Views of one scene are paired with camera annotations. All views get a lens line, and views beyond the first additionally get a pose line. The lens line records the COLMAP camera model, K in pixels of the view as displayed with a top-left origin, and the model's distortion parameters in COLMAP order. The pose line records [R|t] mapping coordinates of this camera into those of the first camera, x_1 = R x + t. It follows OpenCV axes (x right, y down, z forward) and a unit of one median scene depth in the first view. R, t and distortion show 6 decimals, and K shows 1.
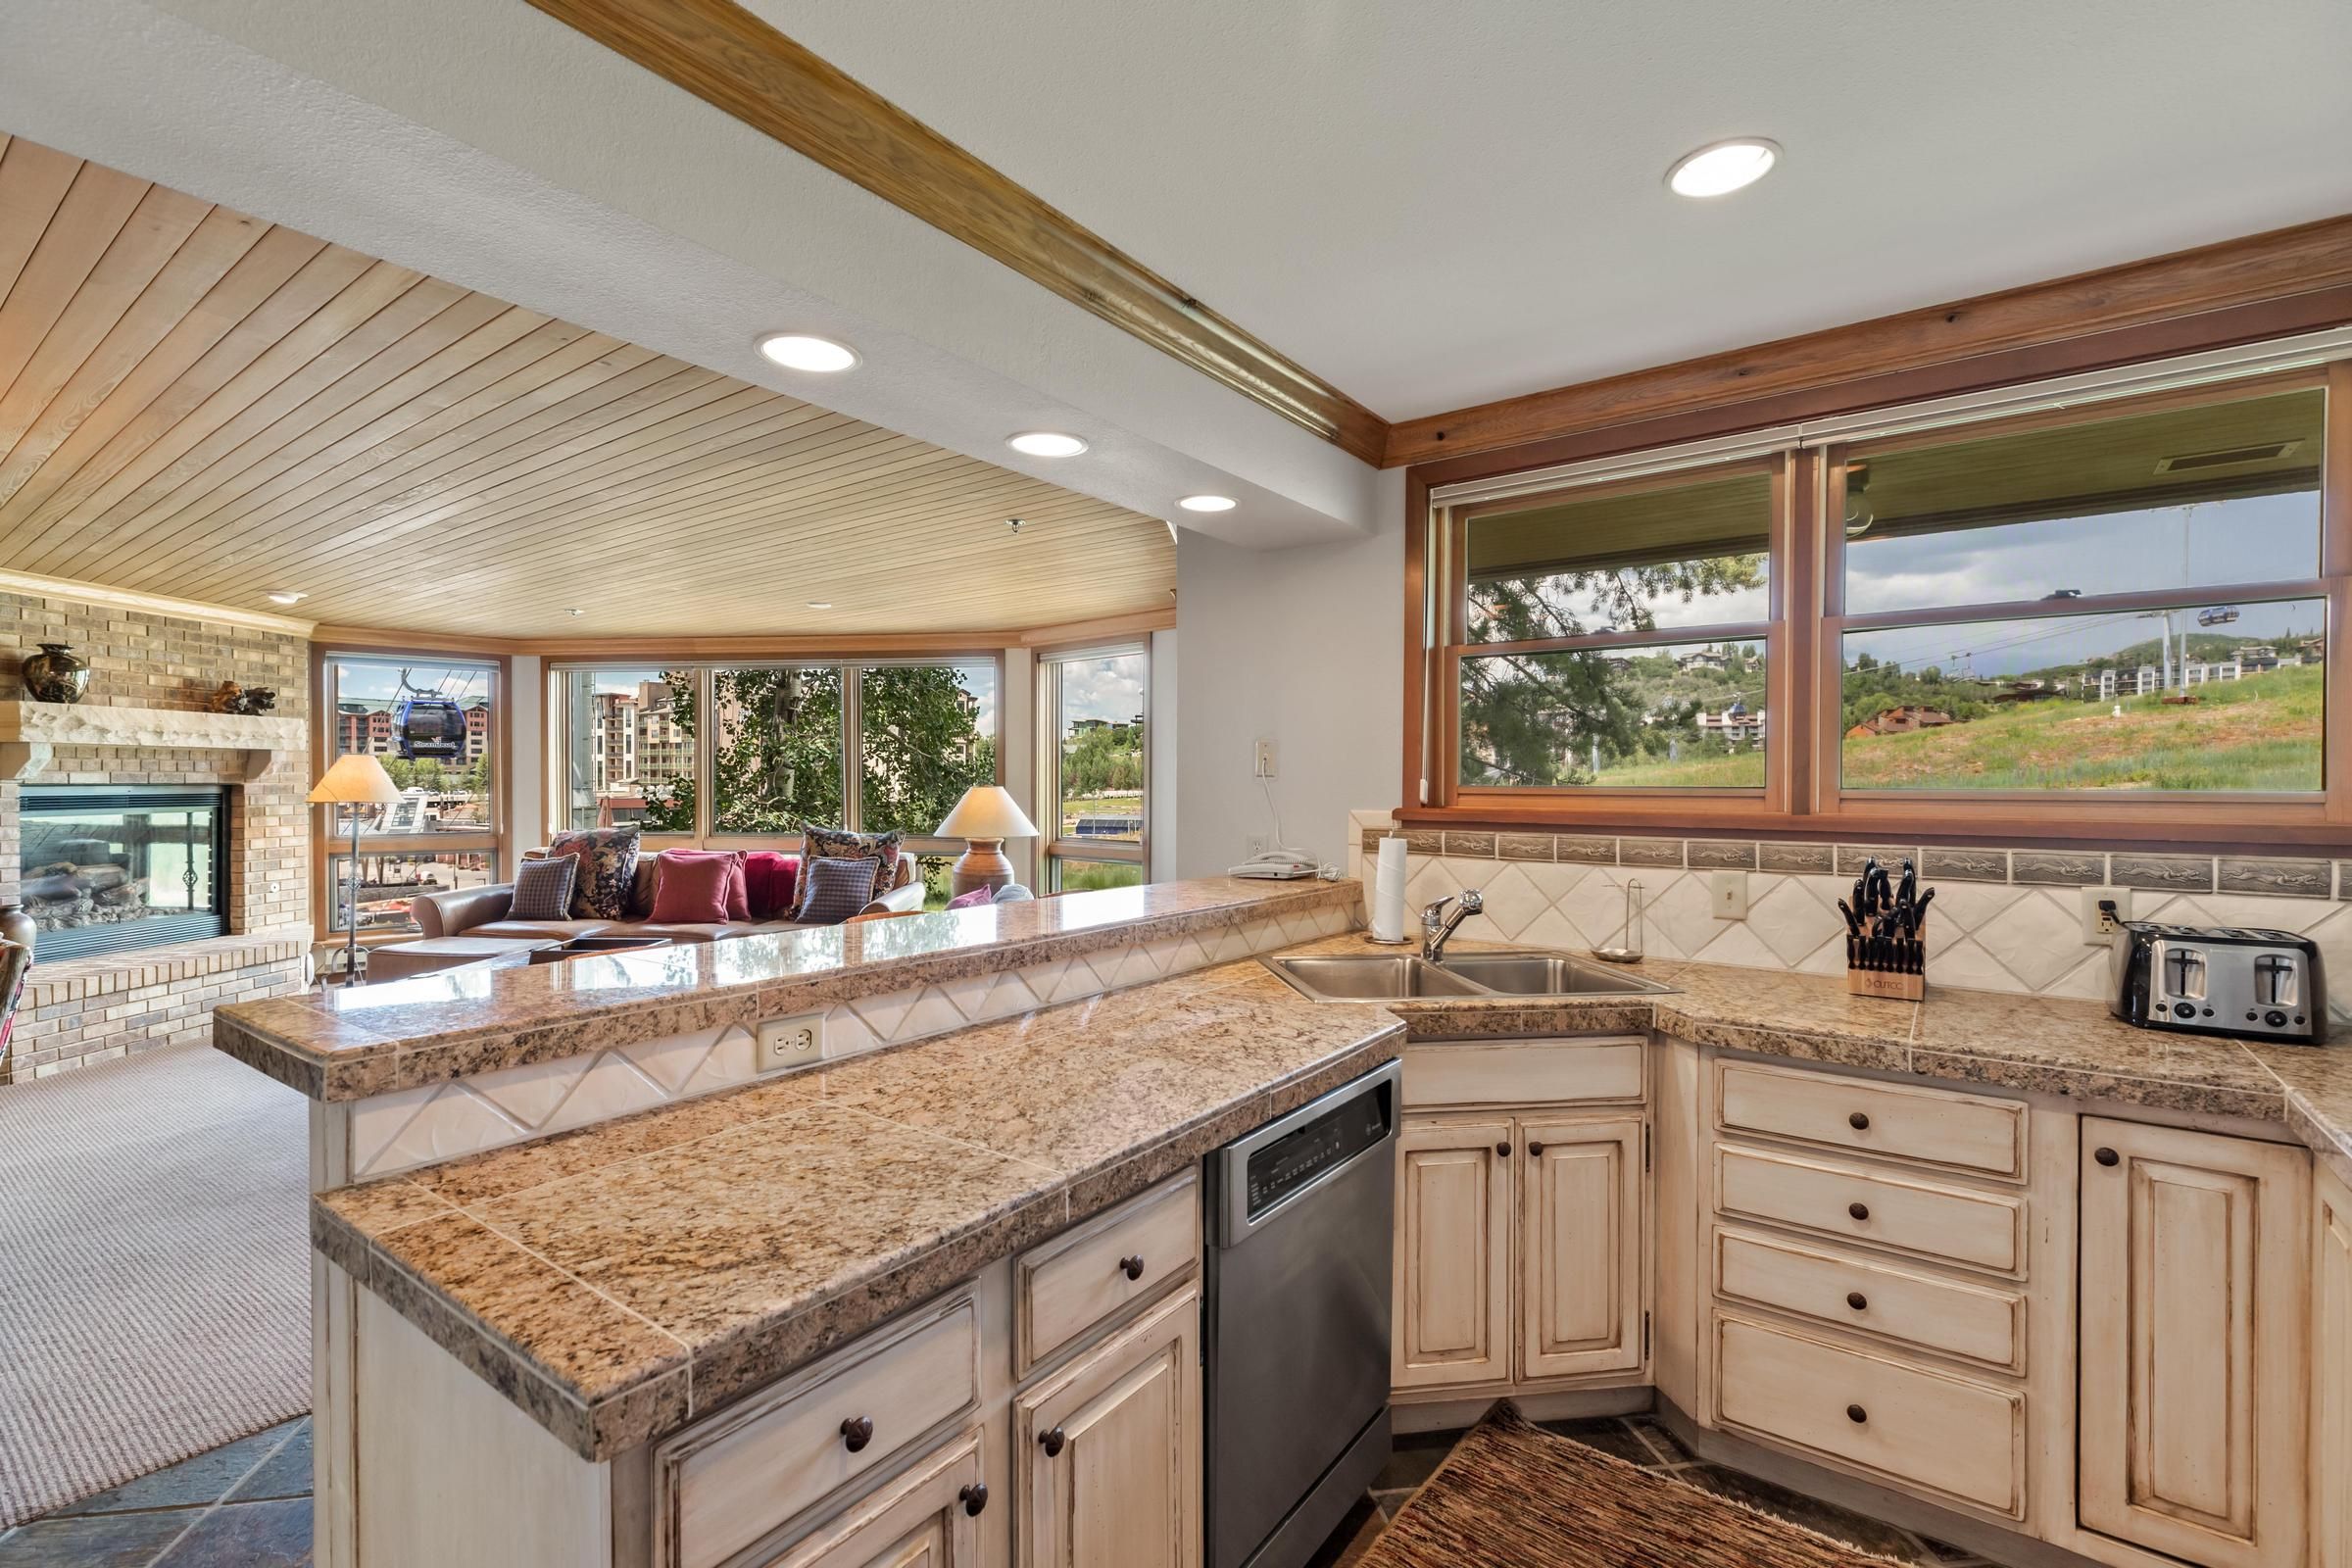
lens RADIAL K [[1052.3, 0, 1164.5], [0, 1052.3, 790.2], [0, 0, 1]] dist [0.003787, 0.000205]
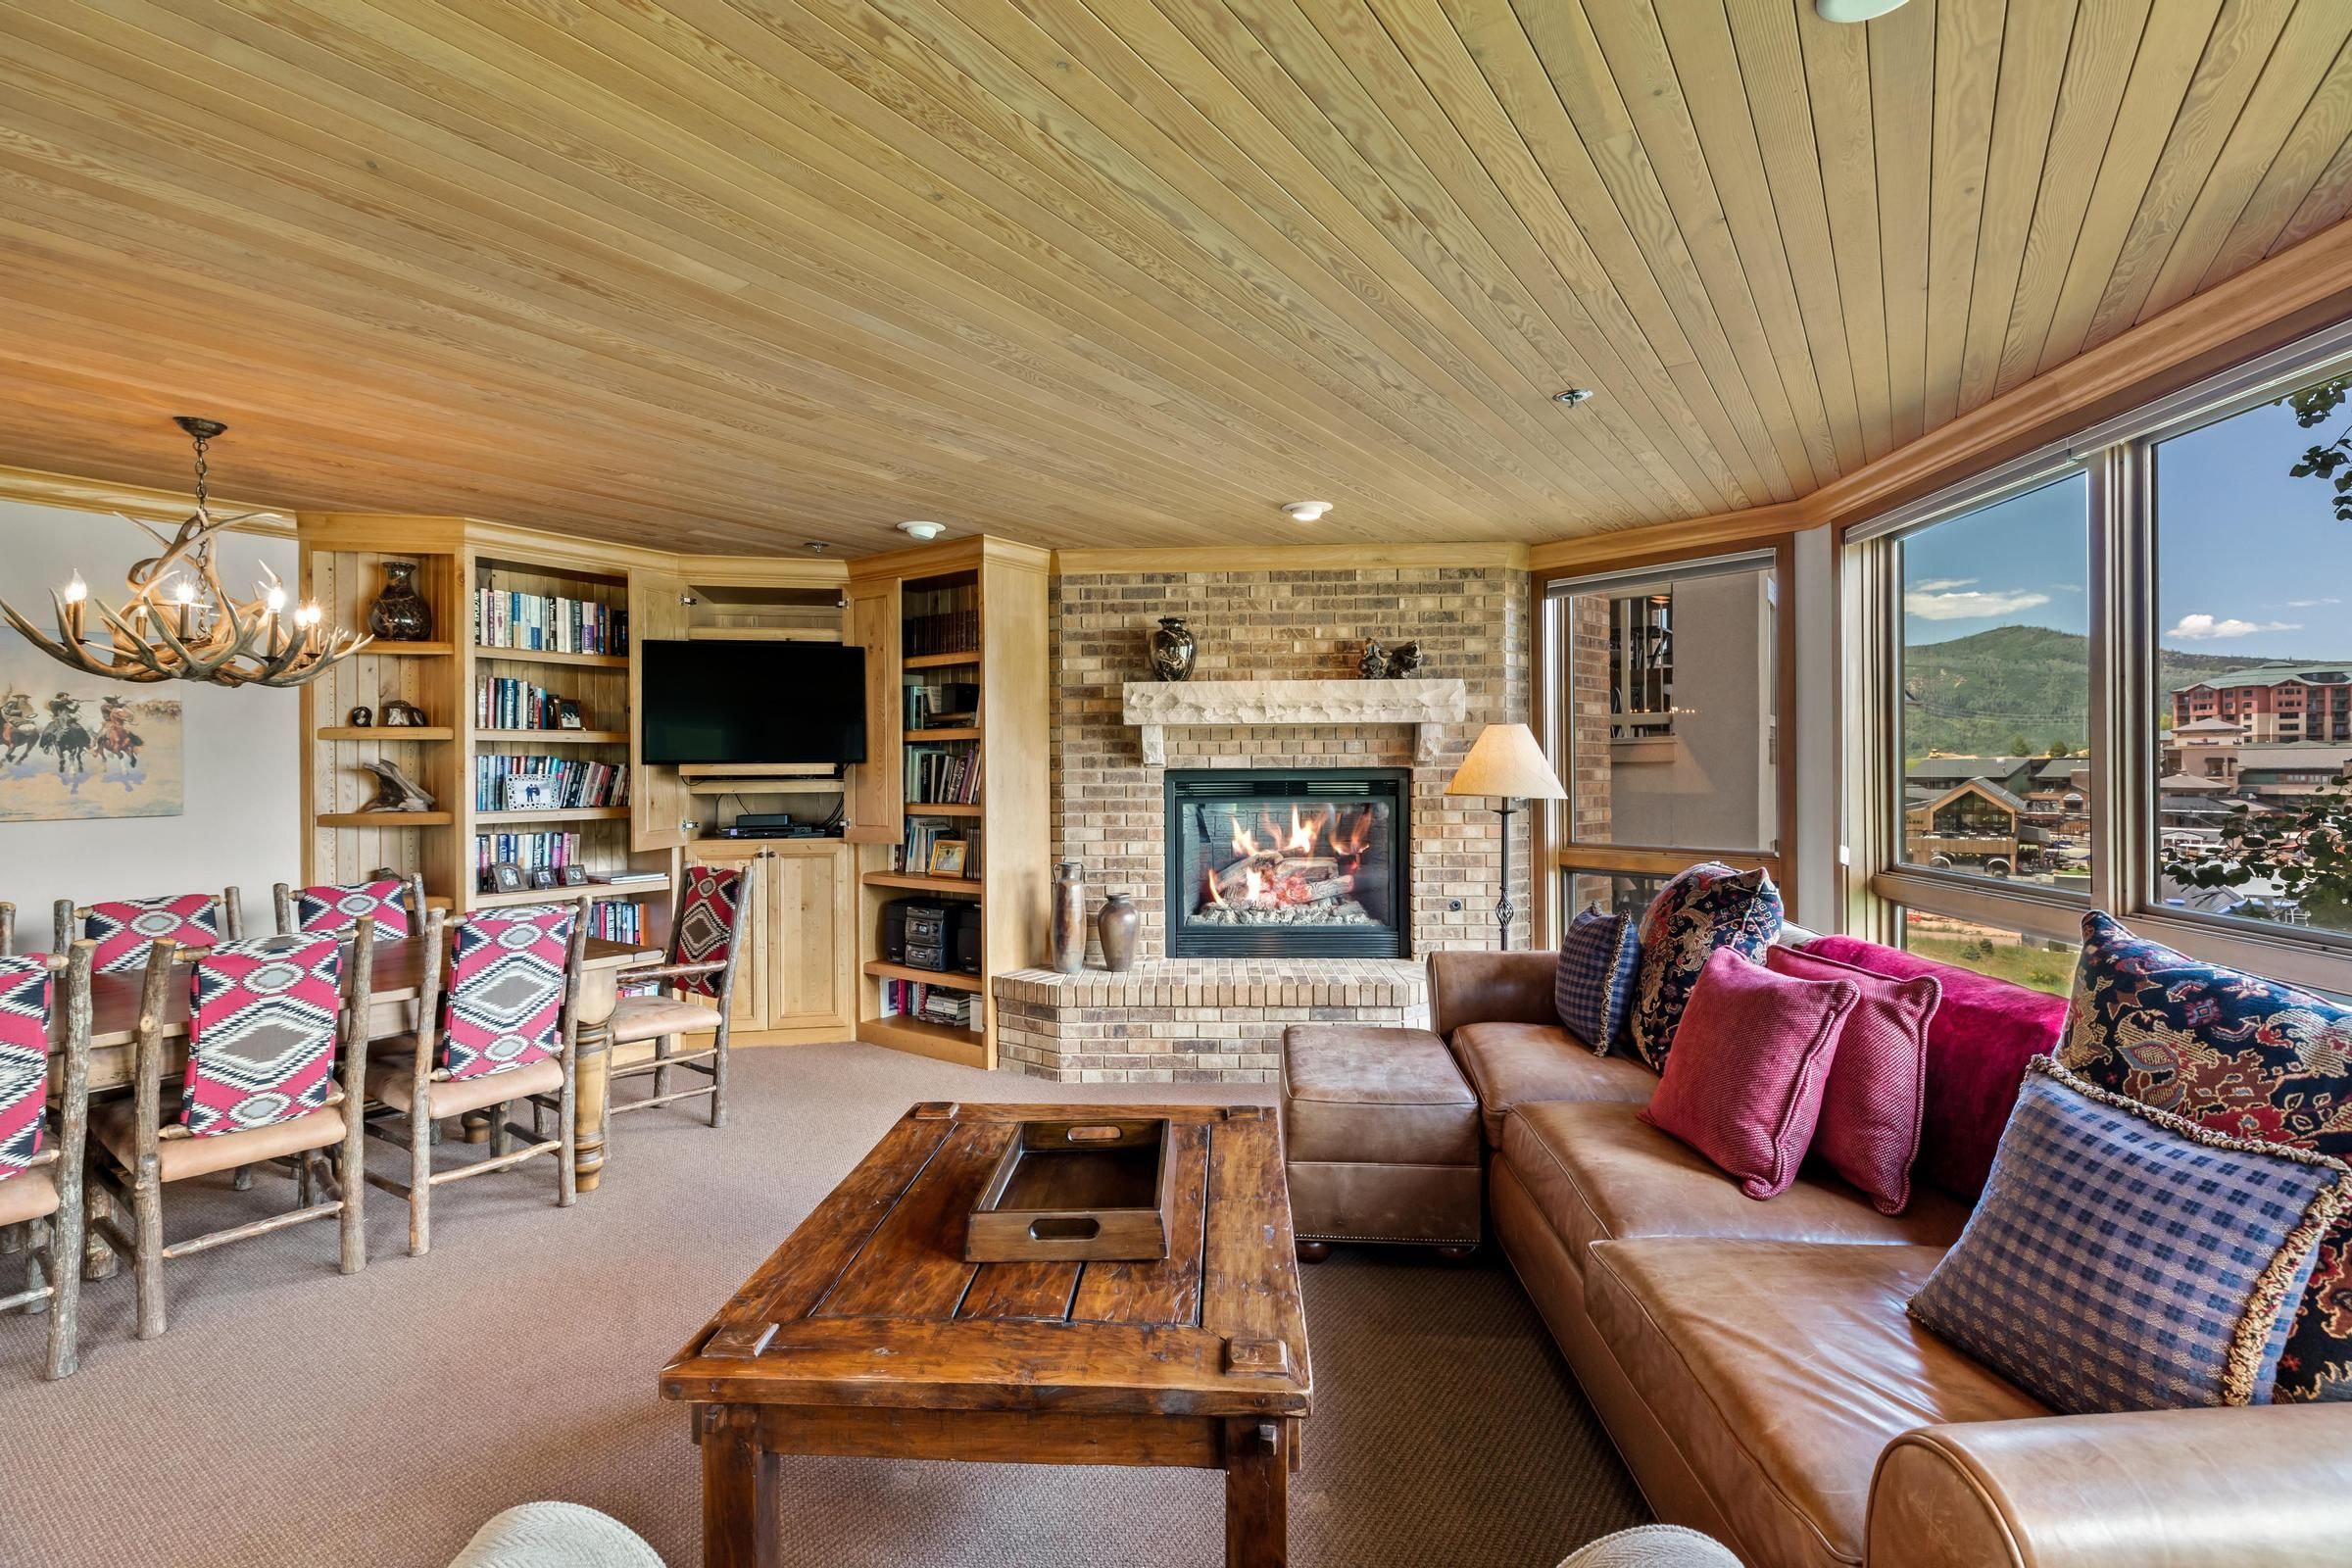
lens RADIAL K [[1058.8, 0, 1164.8], [0, 1058.8, 769.4], [0, 0, 1]] dist [0.001876, 0.000052]
pose [[0.027507, 0.000042, -0.999622, -0.101338], [-0.003965, 0.999992, -0.000067, -0.004484], [0.999614, 0.003966, 0.027507, 0.856979]]
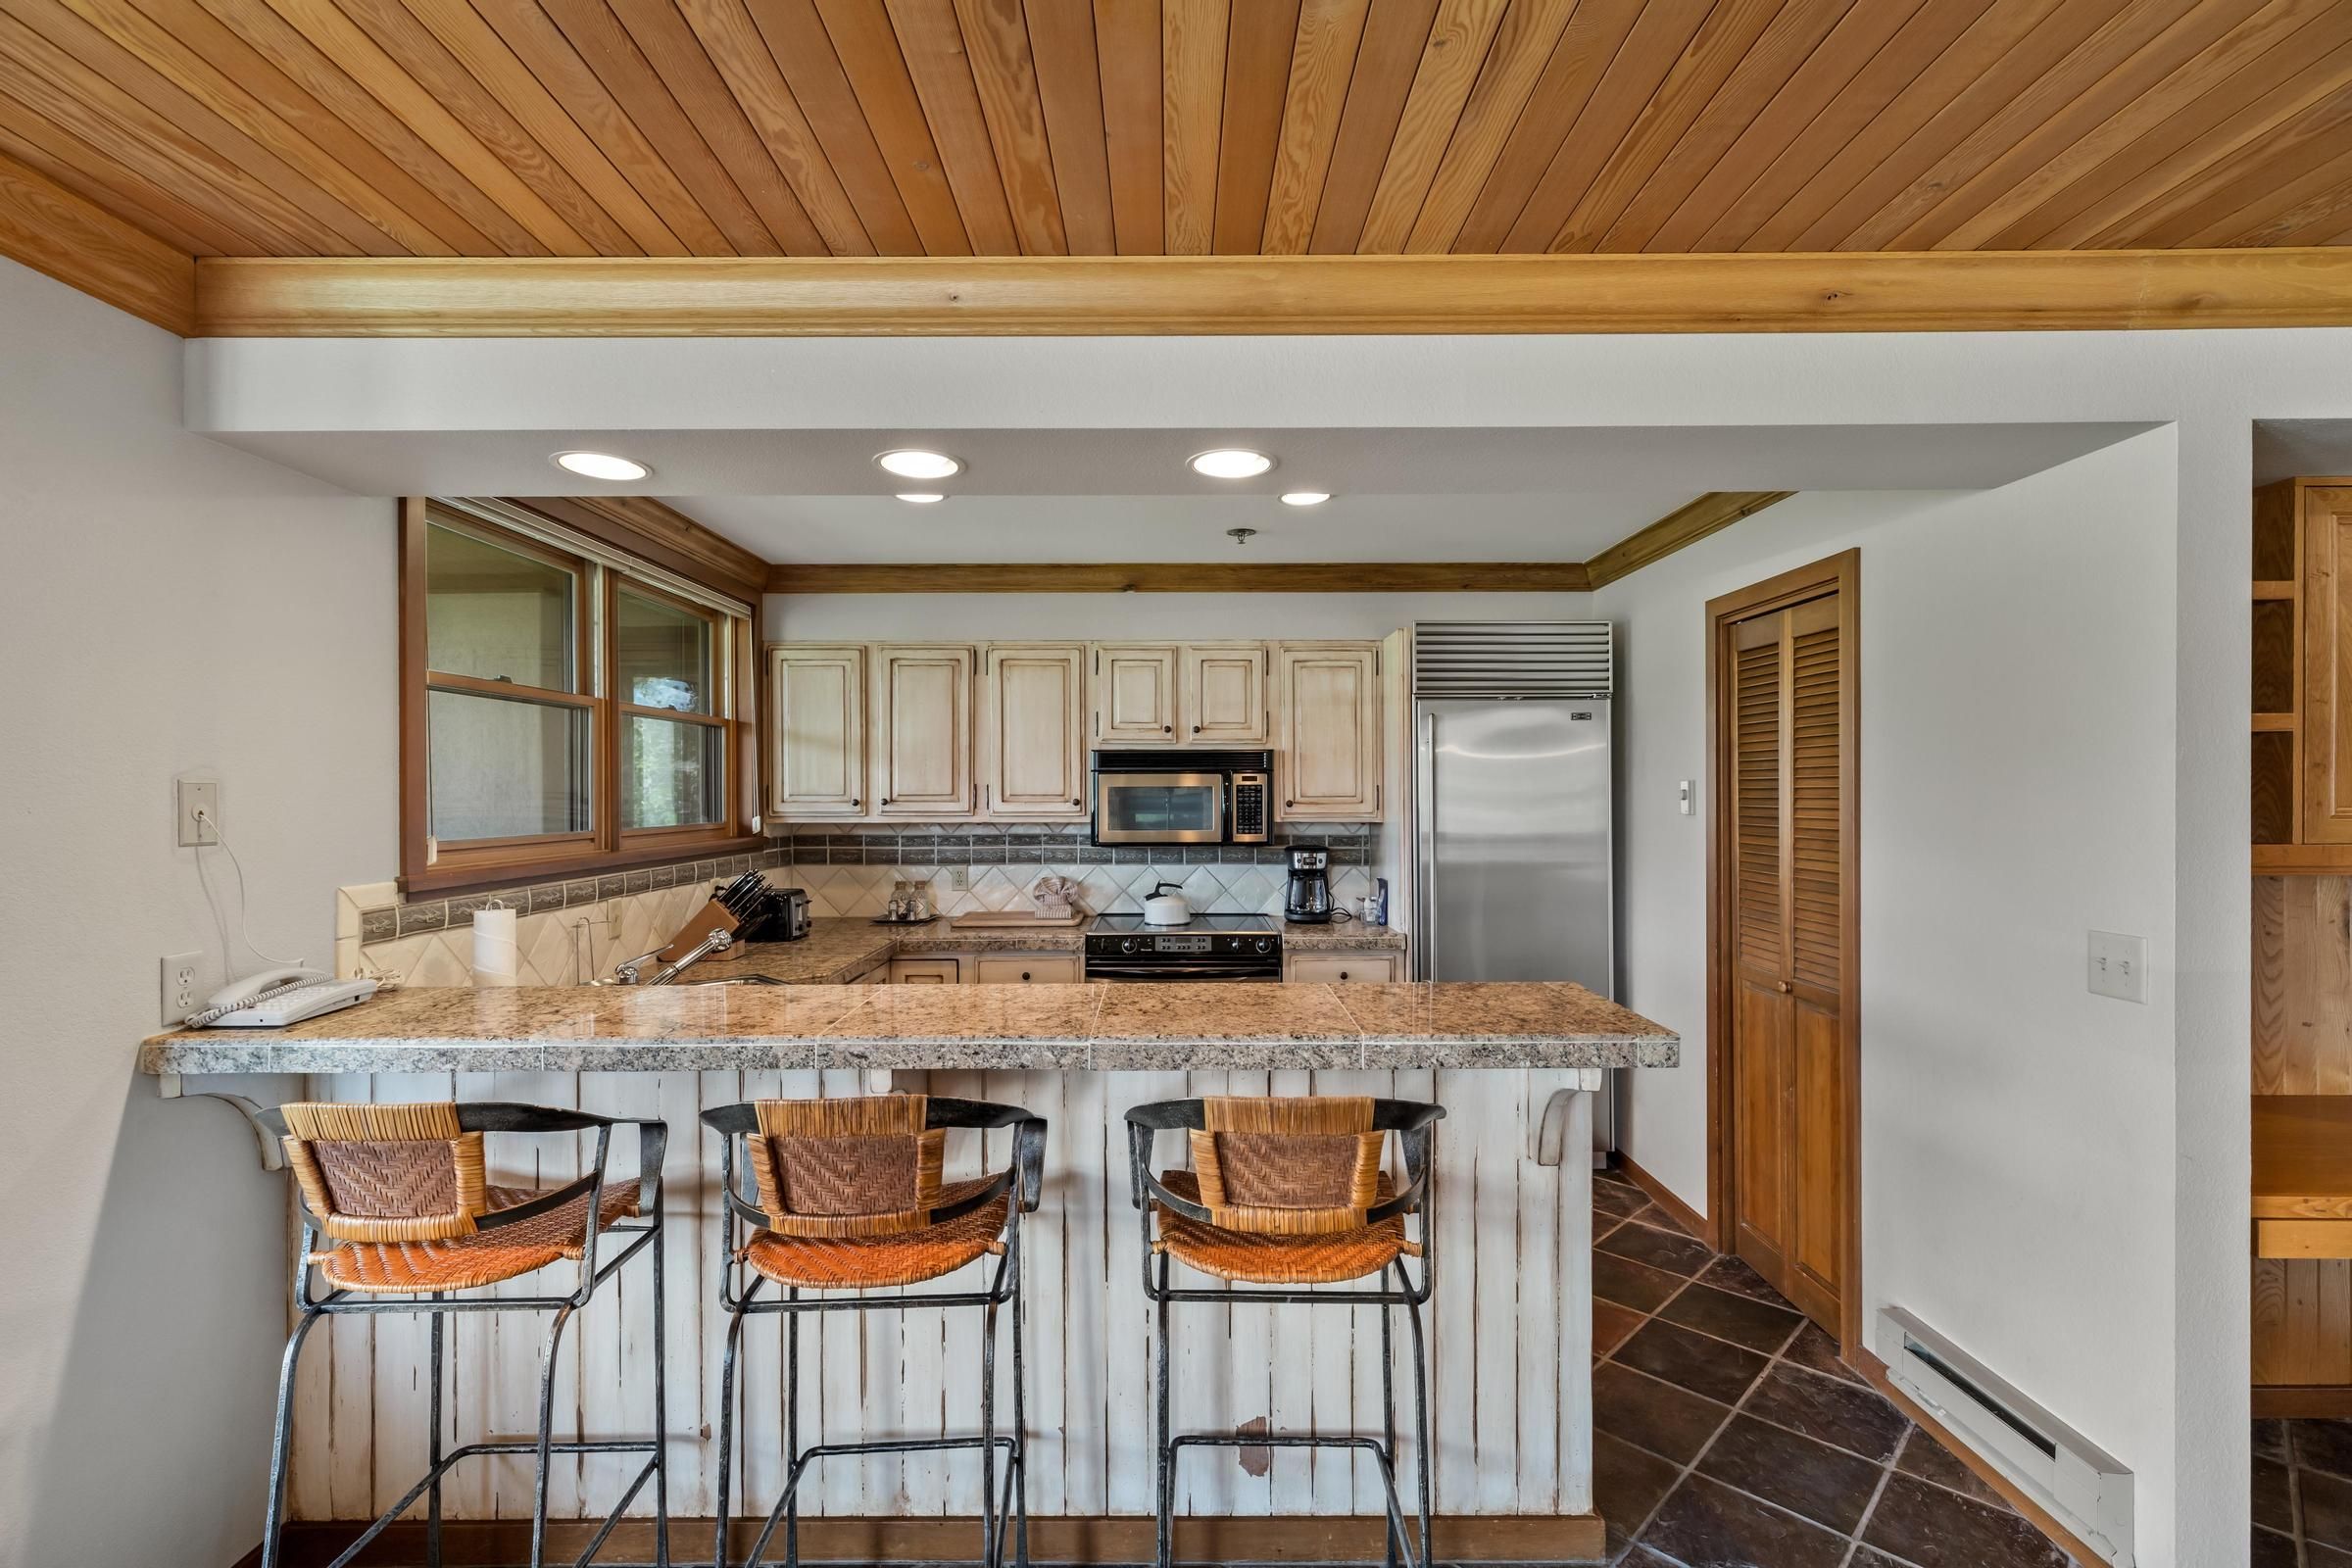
lens RADIAL K [[1047.8, 0, 1165.2], [0, 1047.8, 790.0], [0, 0, 1]] dist [0.002605, 0.000268]
pose [[-0.592188, 0.001826, 0.805798, -0.366661], [0.011829, 0.999909, 0.006427, -0.022321], [-0.805713, 0.013338, -0.592156, 0.529010]]
